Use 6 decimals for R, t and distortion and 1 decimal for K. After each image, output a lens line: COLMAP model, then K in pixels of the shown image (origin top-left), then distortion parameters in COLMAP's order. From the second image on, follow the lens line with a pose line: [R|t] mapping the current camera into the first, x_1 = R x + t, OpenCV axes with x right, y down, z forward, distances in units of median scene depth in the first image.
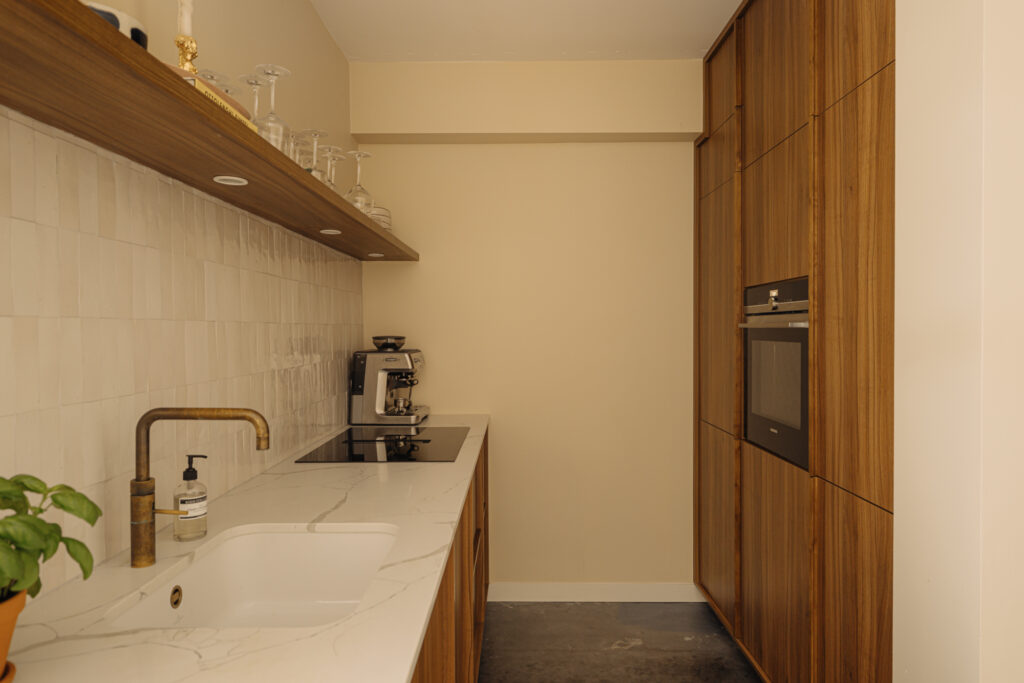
lens RADIAL K [[630.9, 0, 493.4], [0, 630.9, 344.4], [0, 0, 1]] dist [-0.001552, 0.000067]
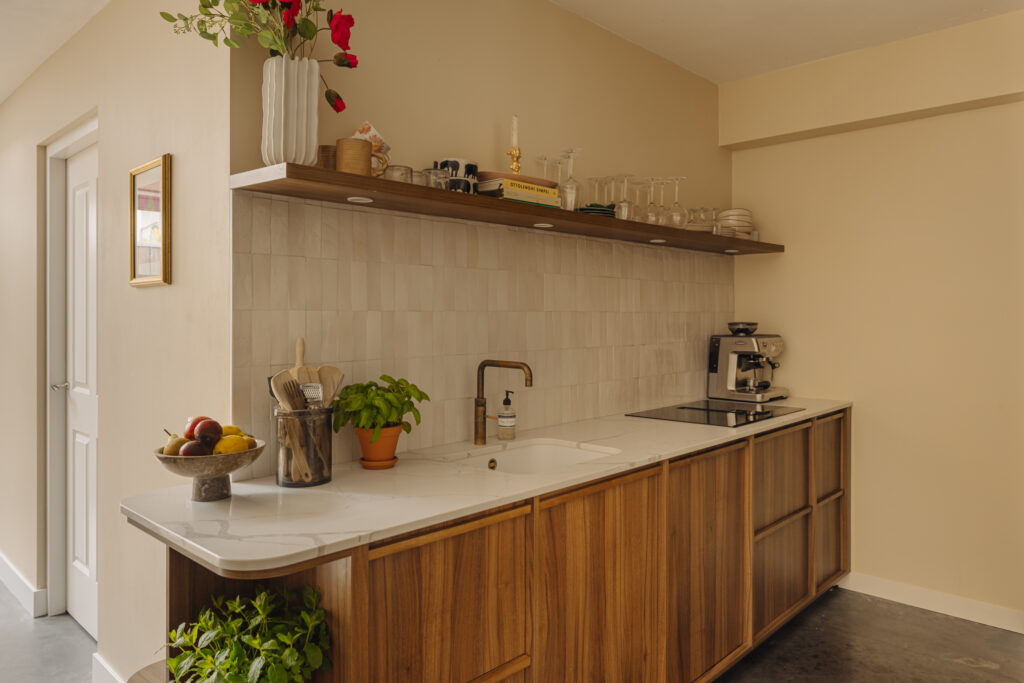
lens RADIAL K [[675.1, 0, 513.1], [0, 675.1, 318.5], [0, 0, 1]] dist [-0.002387, -0.002036]
pose [[0.731151, 0.002301, -0.682211, 0.366017], [-0.015320, 0.999798, -0.013047, 0.002172], [0.682043, 0.019990, 0.731038, -0.164170]]
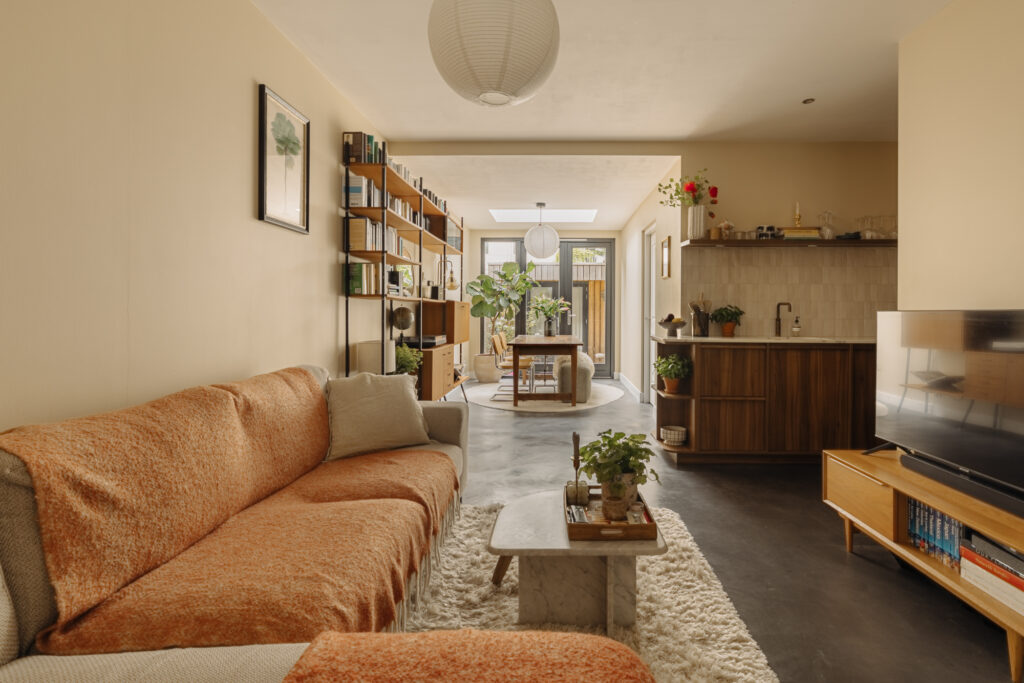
lens RADIAL K [[864.7, 0, 512.0], [0, 864.7, 341.5], [0, 0, 1]] dist [-0.067841, -0.000579]
pose [[-0.012780, 0.003158, -0.999913, 2.453211], [-0.026604, 0.999640, 0.003497, 0.177382], [0.999564, 0.026646, -0.012692, -0.370573]]
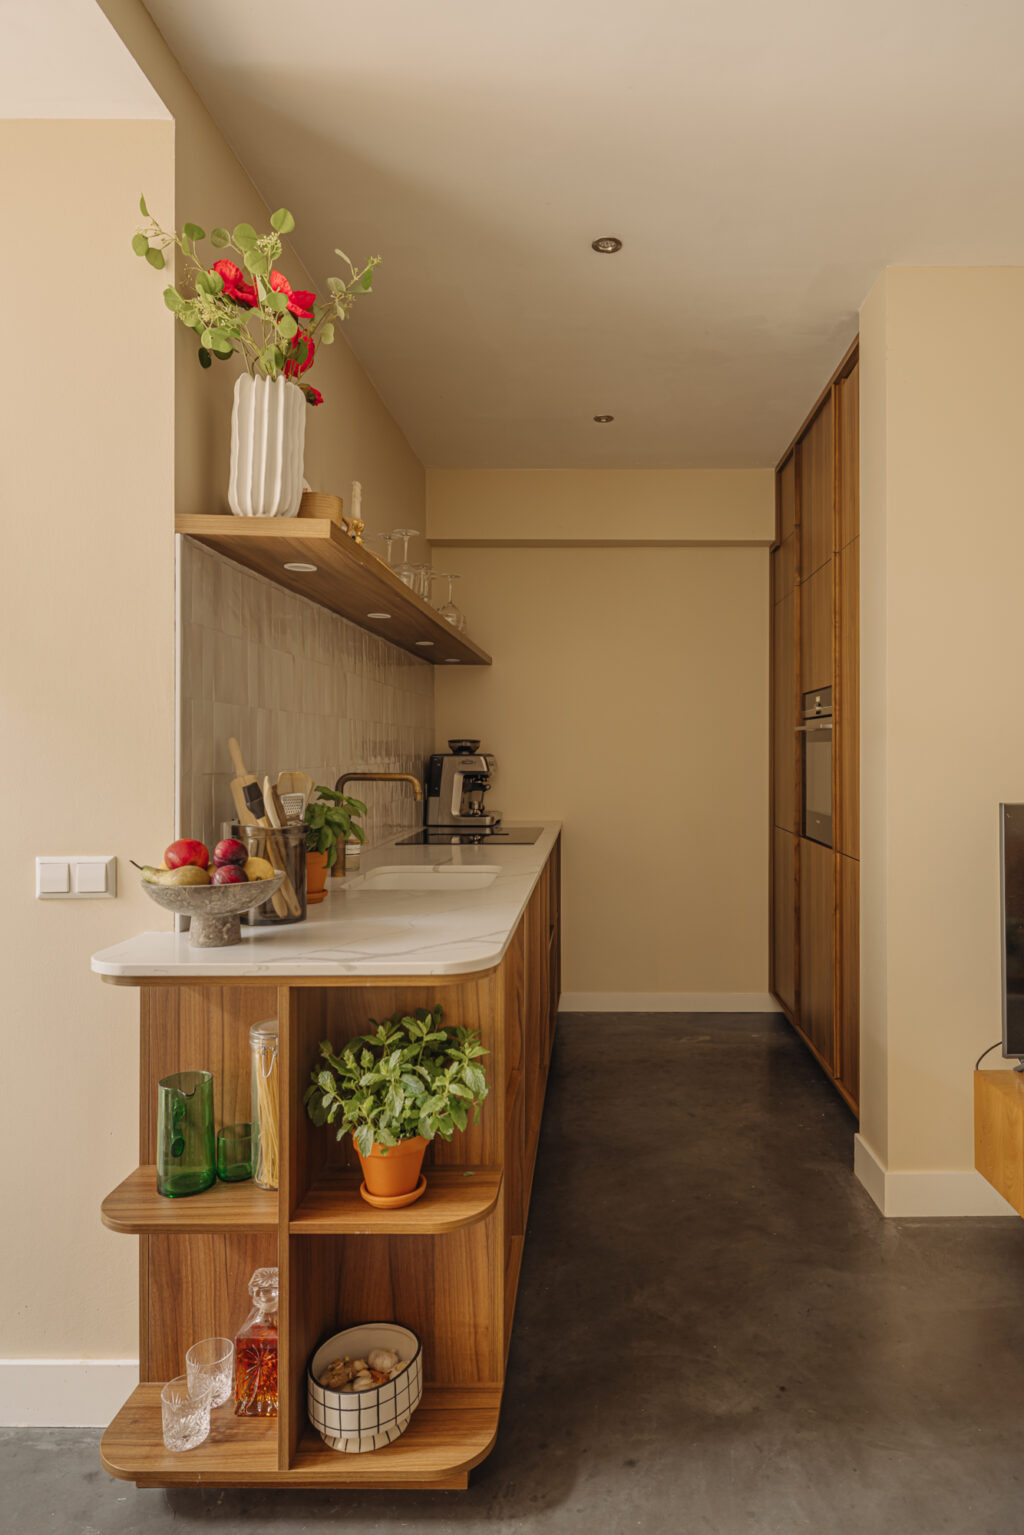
lens RADIAL K [[943.5, 0, 512.0], [0, 943.5, 767.5], [0, 0, 1]] dist [-0.001561, -0.000120]
pose [[0.998620, 0.007049, -0.052039, -0.009277], [-0.007393, 0.999952, -0.006437, 0.042079], [0.051992, 0.006813, 0.998624, -0.530224]]
